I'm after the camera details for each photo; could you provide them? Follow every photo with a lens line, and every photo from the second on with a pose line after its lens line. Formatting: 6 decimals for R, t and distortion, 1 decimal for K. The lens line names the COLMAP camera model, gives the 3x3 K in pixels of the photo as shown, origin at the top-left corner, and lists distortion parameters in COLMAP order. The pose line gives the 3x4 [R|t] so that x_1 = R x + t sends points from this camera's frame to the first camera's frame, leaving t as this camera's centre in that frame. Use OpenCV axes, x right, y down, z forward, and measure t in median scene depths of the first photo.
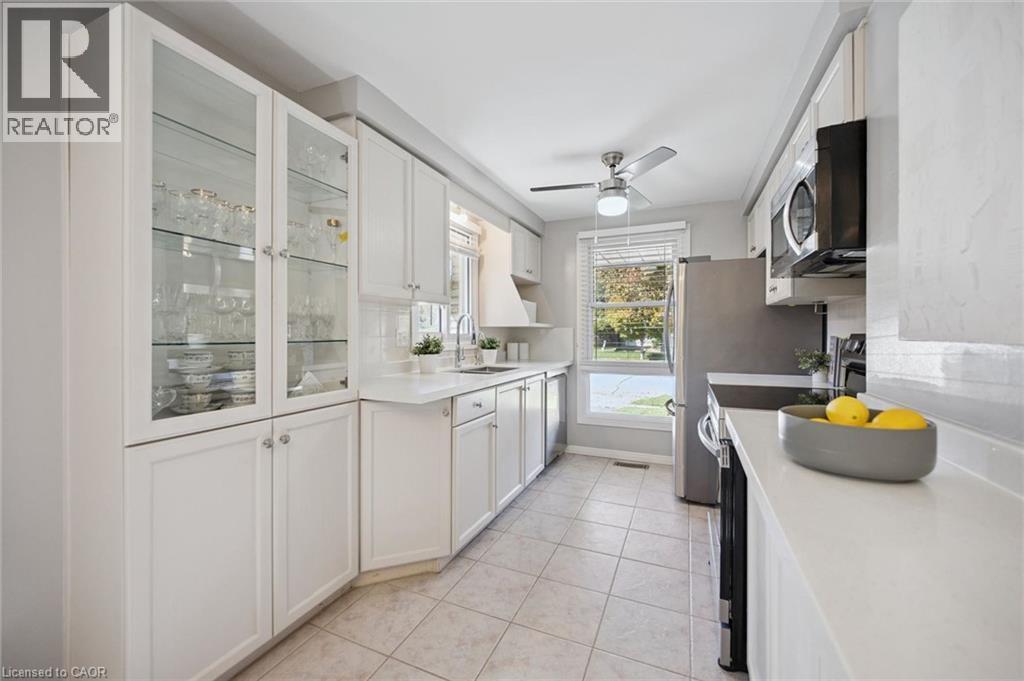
lens RADIAL K [[406.0, 0, 515.0], [0, 406.0, 335.6], [0, 0, 1]] dist [0.002844, 0.000039]
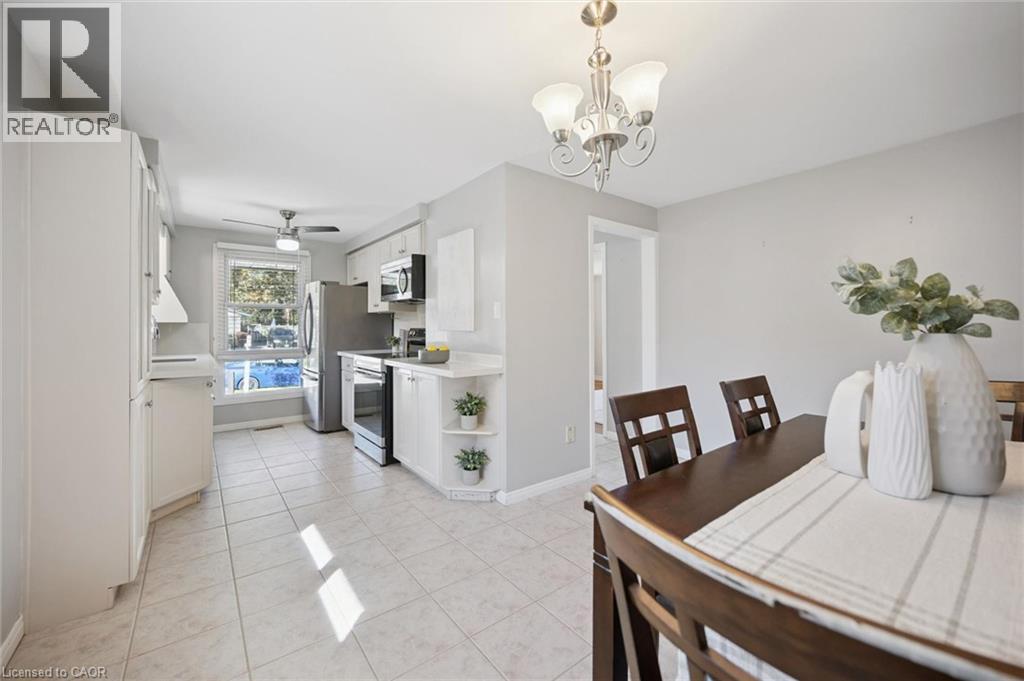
lens RADIAL K [[406.0, 0, 512.5], [0, 406.0, 324.7], [0, 0, 1]] dist [0.002844, 0.000039]
pose [[0.484391, 0.002219, 0.874849, -0.808566], [0.006924, 0.999956, -0.006370, -0.004004], [-0.874824, 0.009143, 0.484355, -0.559781]]
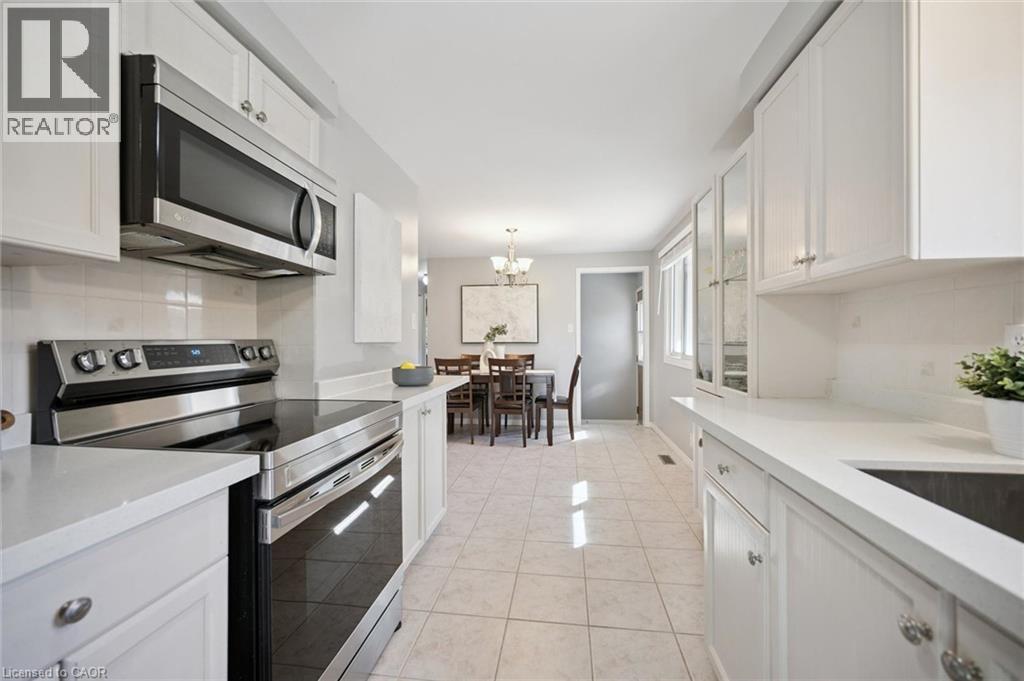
lens RADIAL K [[406.0, 0, 520.1], [0, 406.0, 332.9], [0, 0, 1]] dist [0.002844, 0.000039]
pose [[-0.957686, -0.002009, -0.287809, 0.349332], [-0.001524, 0.999997, -0.001909, -0.025805], [0.287812, -0.001390, -0.957686, 1.448878]]
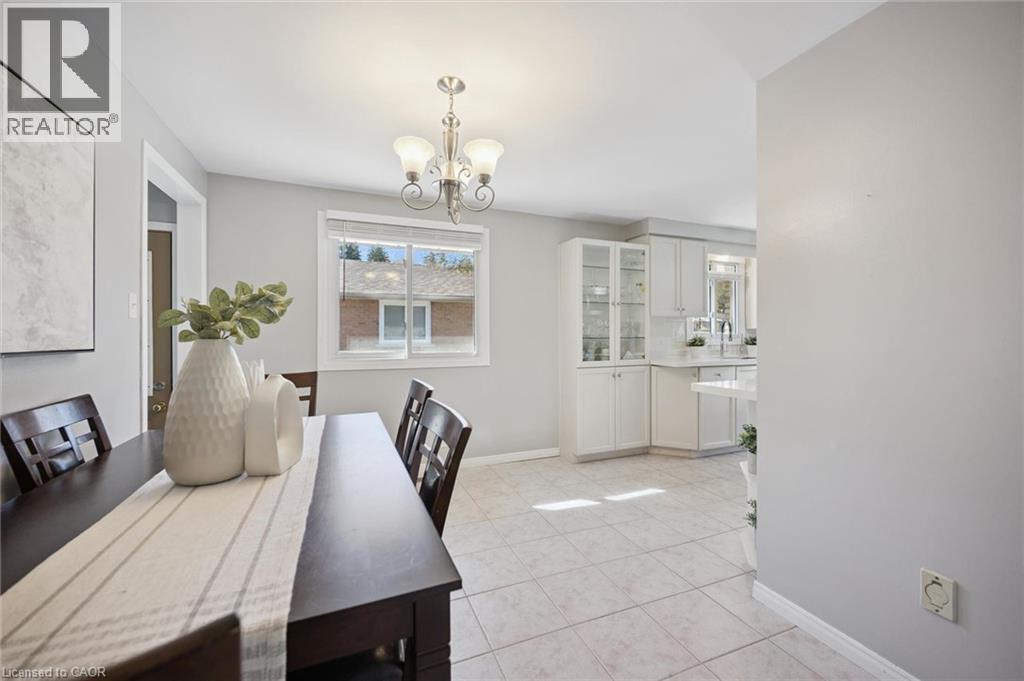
lens RADIAL K [[406.0, 0, 514.1], [0, 406.0, 337.4], [0, 0, 1]] dist [0.002844, 0.000039]
pose [[0.715799, -0.001814, -0.698304, 0.503673], [0.002576, 0.999997, 0.000043, 0.007888], [0.698302, -0.001830, 0.715801, -0.873565]]
